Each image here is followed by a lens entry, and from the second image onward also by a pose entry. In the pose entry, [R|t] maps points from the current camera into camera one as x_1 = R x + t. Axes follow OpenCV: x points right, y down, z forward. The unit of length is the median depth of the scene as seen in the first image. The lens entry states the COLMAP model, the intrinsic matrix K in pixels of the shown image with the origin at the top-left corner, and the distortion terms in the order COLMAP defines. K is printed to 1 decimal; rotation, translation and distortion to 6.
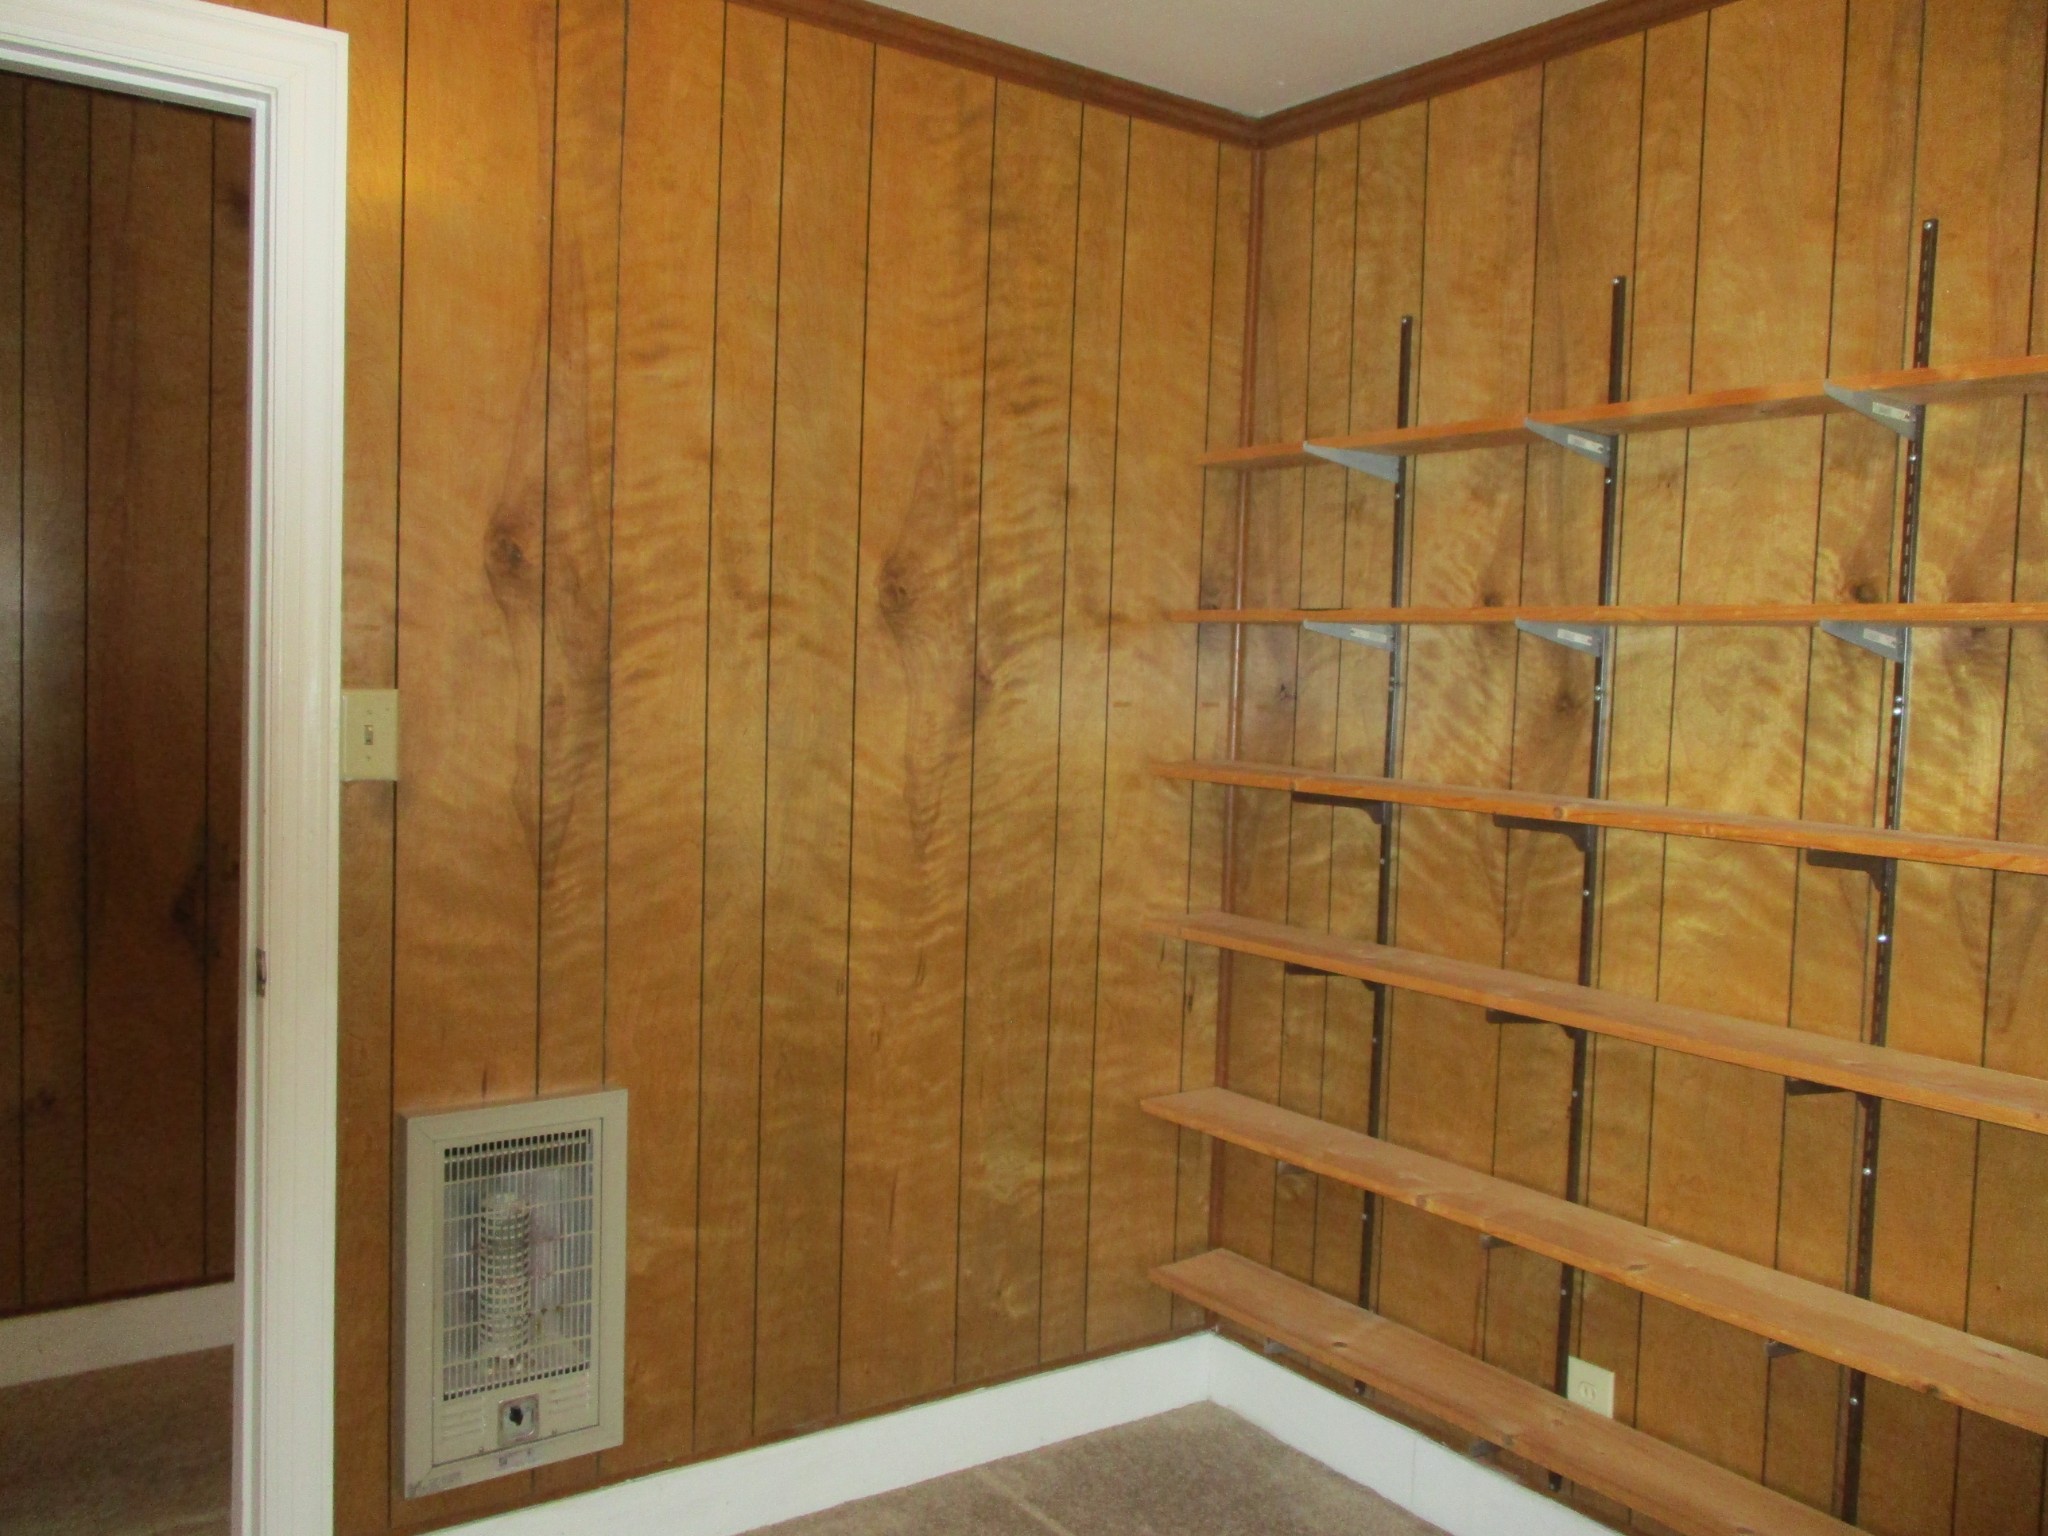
lens RADIAL K [[1718.0, 0, 1024.0], [0, 1718.0, 768.0], [0, 0, 1]] dist [-0.012022, -0.007317]
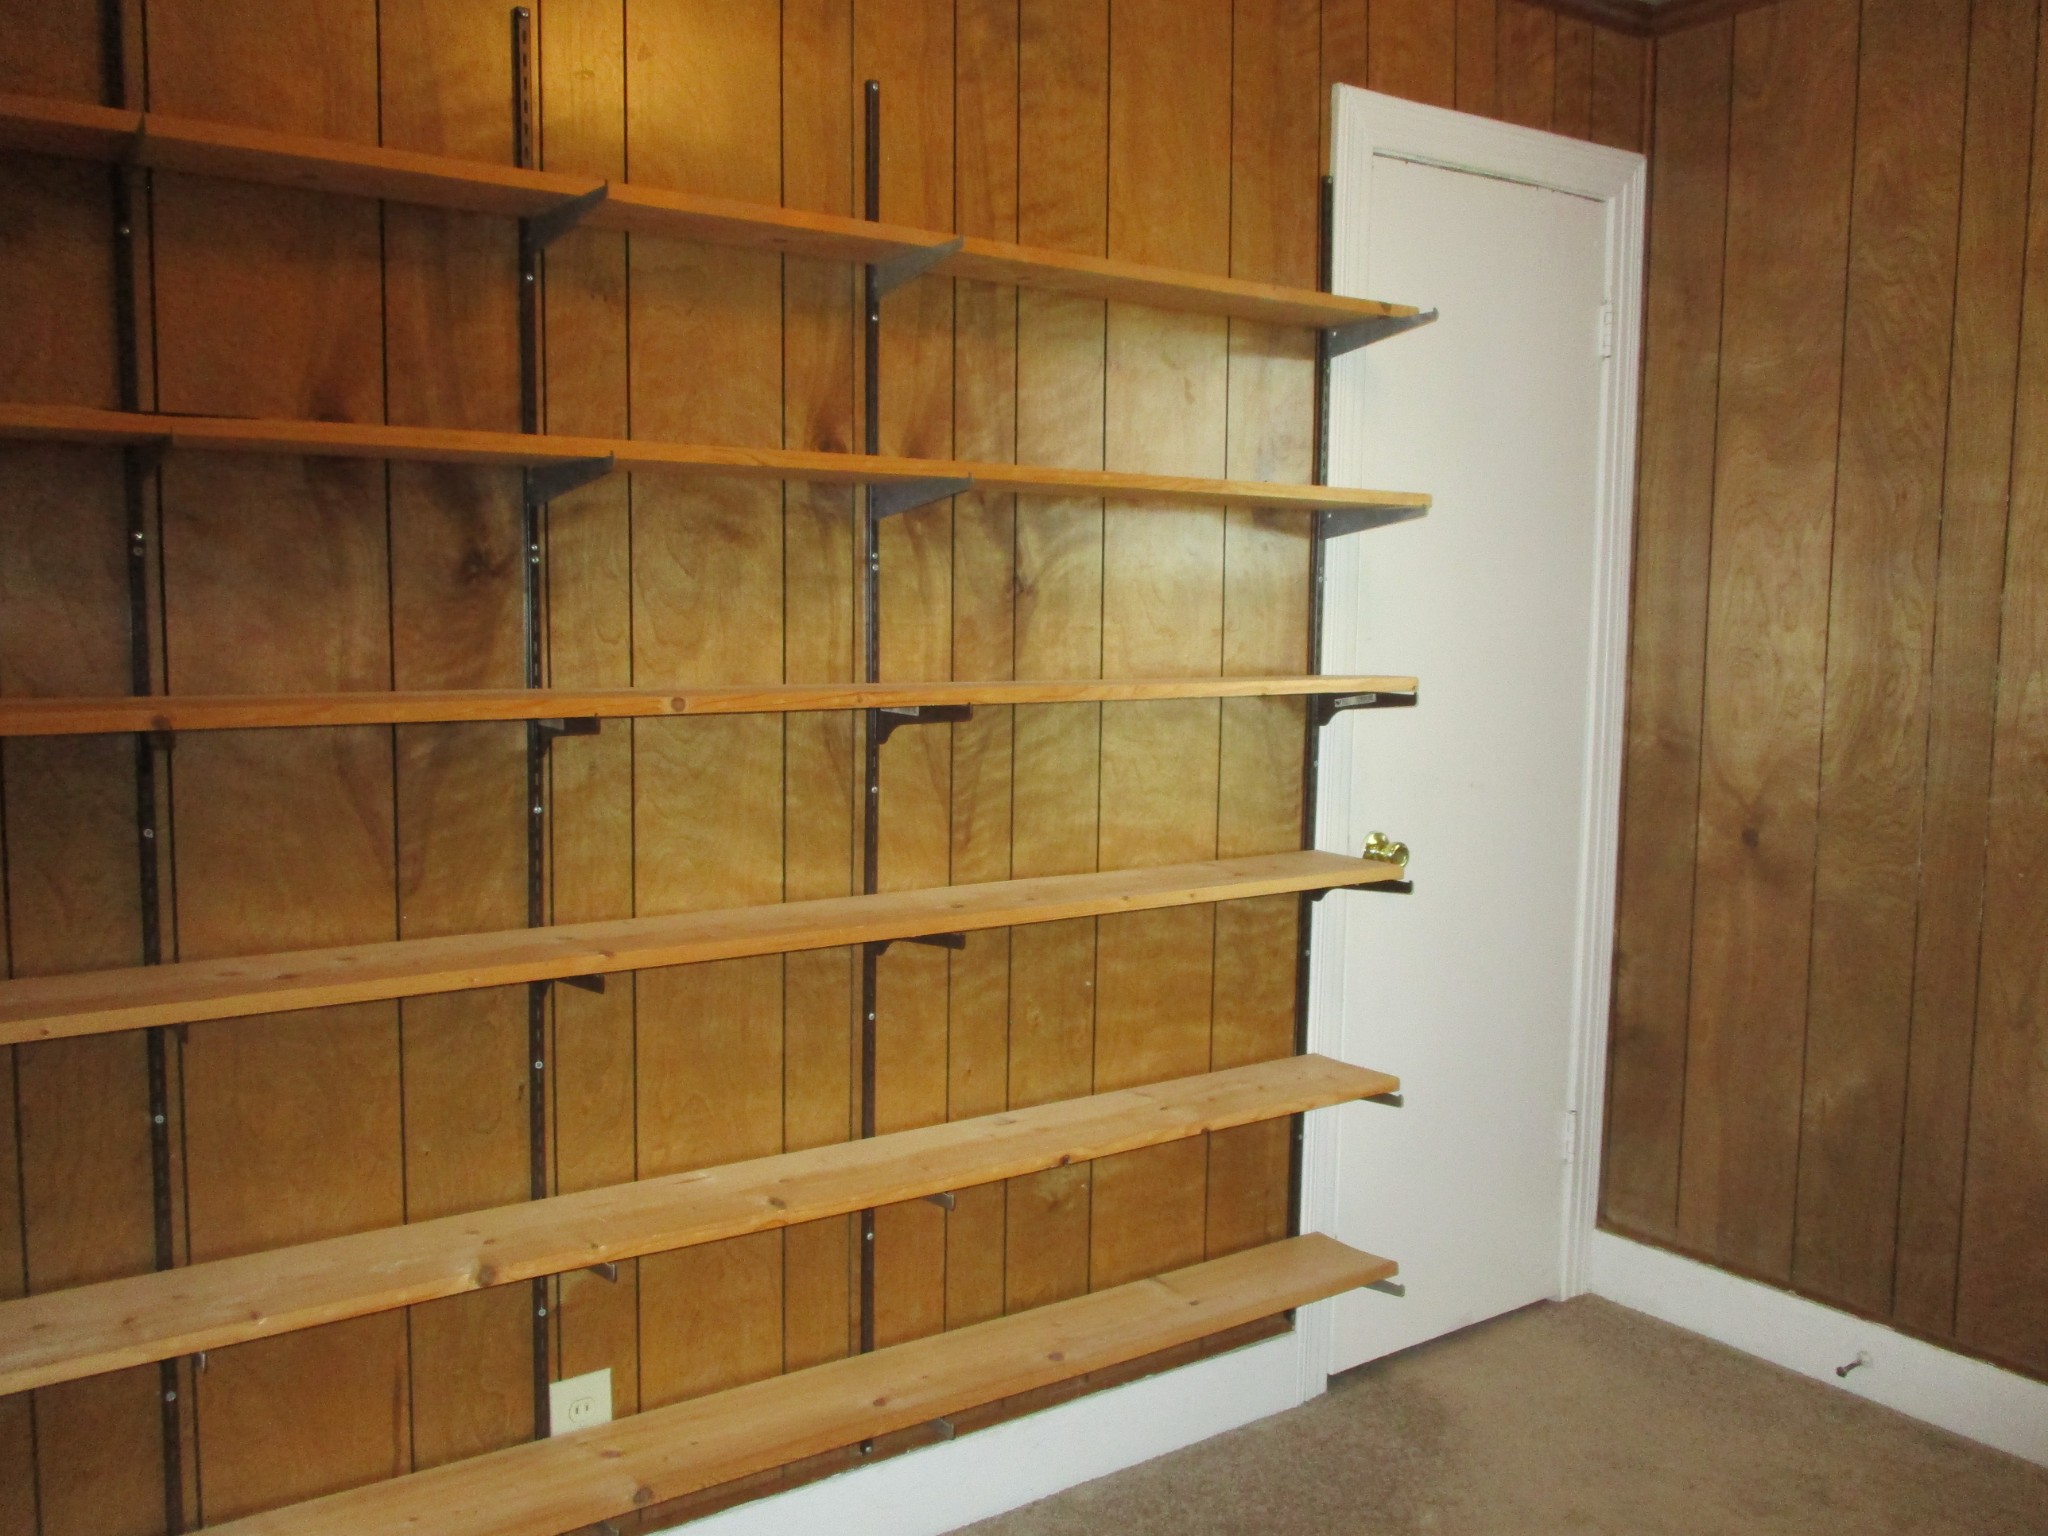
lens RADIAL K [[1718.0, 0, 1024.0], [0, 1718.0, 768.0], [0, 0, 1]] dist [-0.012022, -0.007317]
pose [[0.010360, -0.131437, 0.991270, -0.490260], [0.049110, 0.990194, 0.130781, -0.041800], [-0.998740, 0.047326, 0.016714, 0.840342]]
